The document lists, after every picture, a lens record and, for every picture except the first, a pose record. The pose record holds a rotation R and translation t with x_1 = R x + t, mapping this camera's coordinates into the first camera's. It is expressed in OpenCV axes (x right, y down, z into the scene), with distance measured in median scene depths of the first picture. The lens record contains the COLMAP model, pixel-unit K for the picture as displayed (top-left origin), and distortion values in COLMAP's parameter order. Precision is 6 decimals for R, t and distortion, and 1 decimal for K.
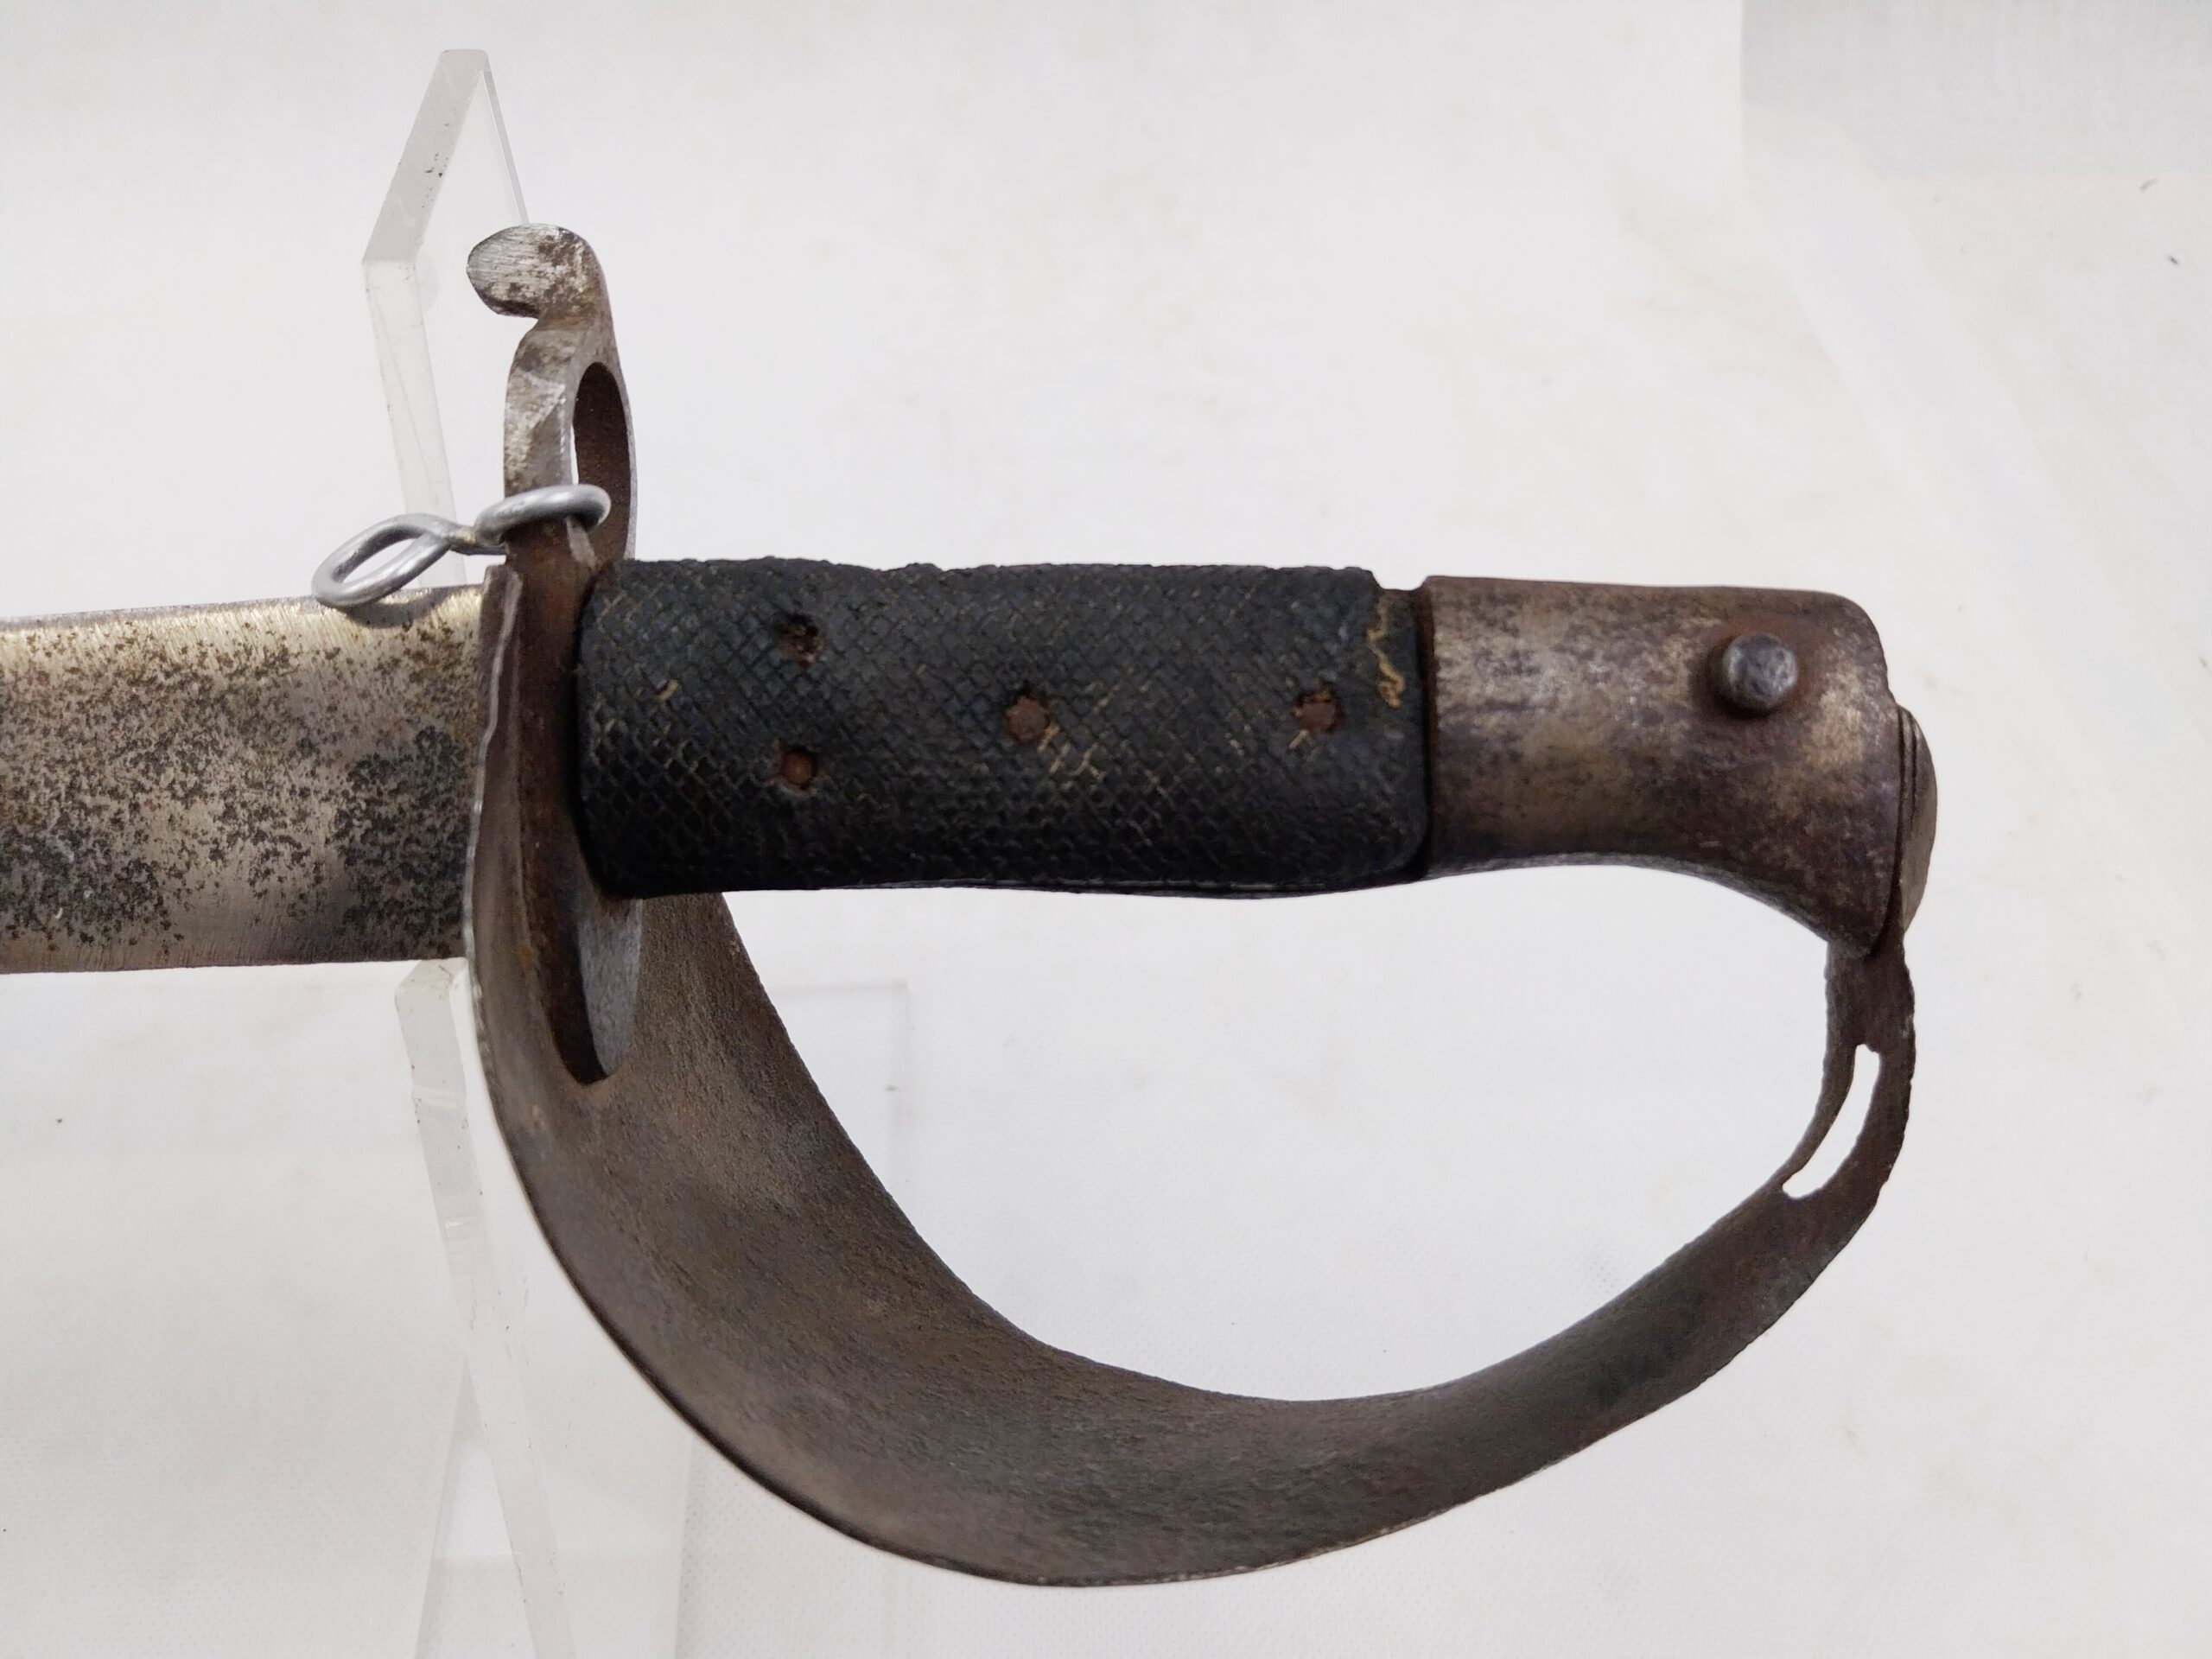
lens RADIAL K [[1730.4, 0, 1109.8], [0, 1730.4, 870.5], [0, 0, 1]] dist [0.230840, -0.491989]
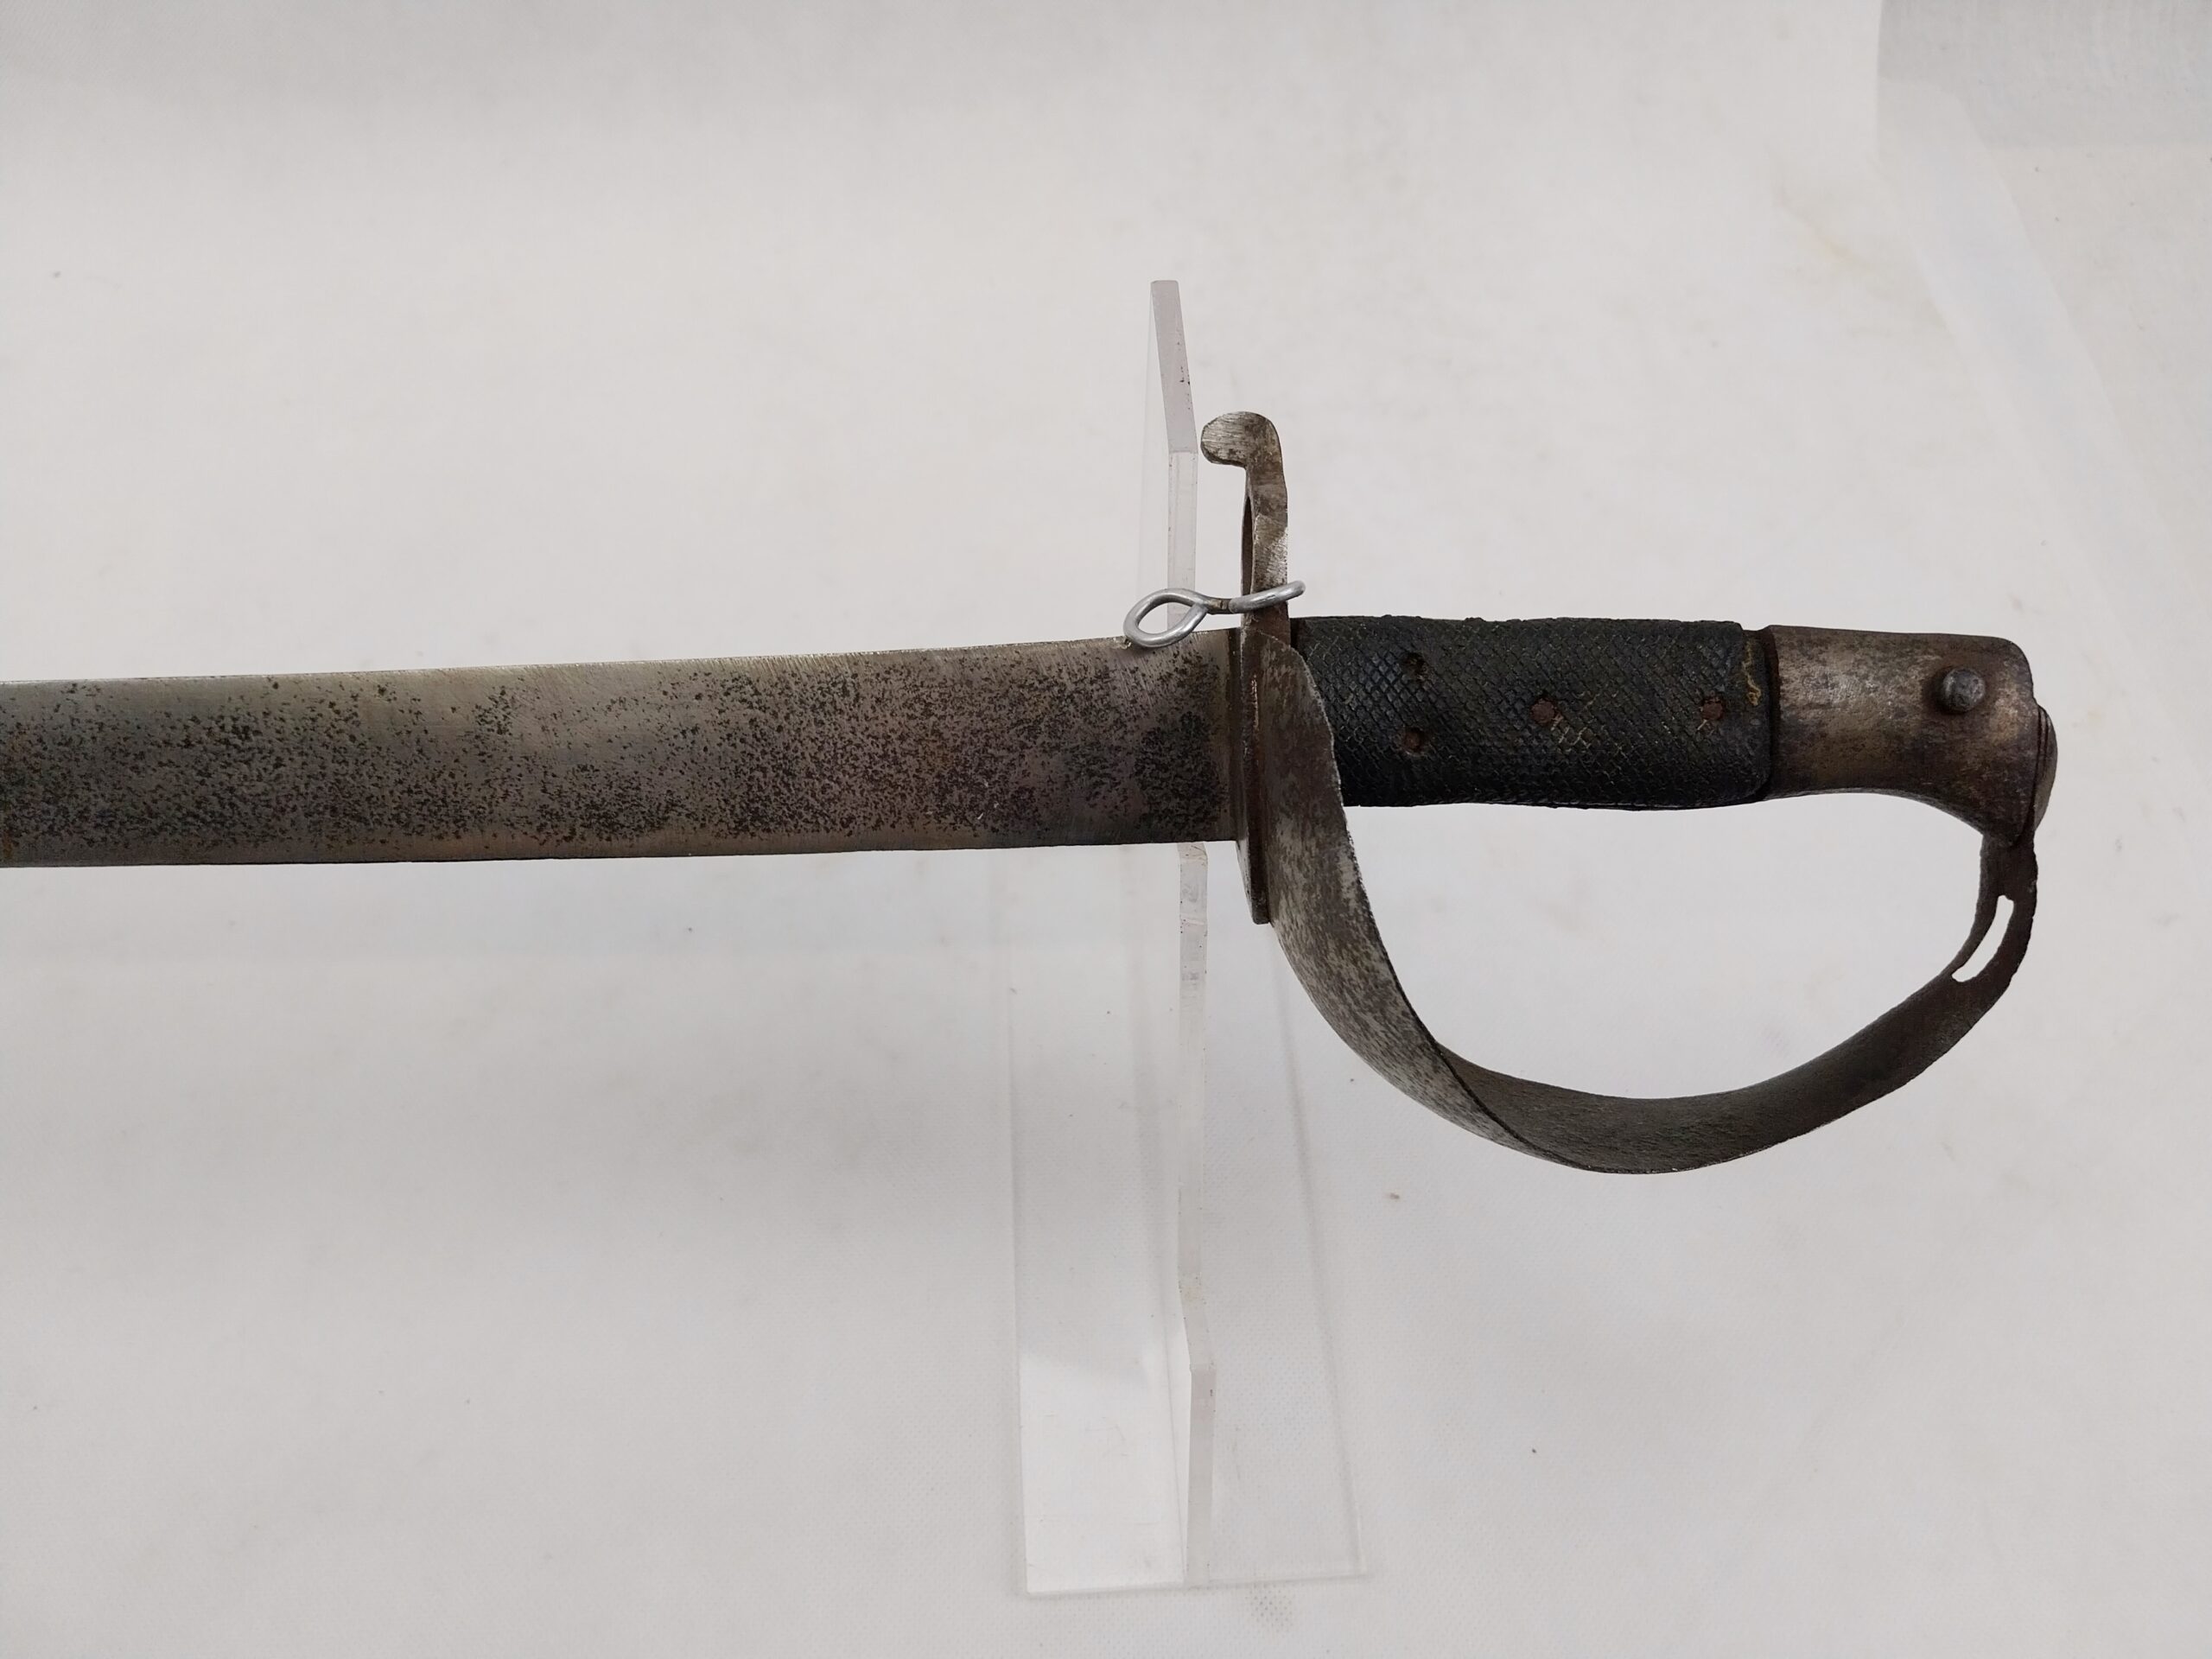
lens RADIAL K [[1648.9, 0, 1098.3], [0, 1648.9, 853.3], [0, 0, 1]] dist [-0.001737, 0.003164]
pose [[0.999441, 0.005817, -0.032934, -0.434928], [-0.002540, 0.995116, 0.098679, -0.106733], [0.033347, -0.098540, 0.994574, -0.674115]]
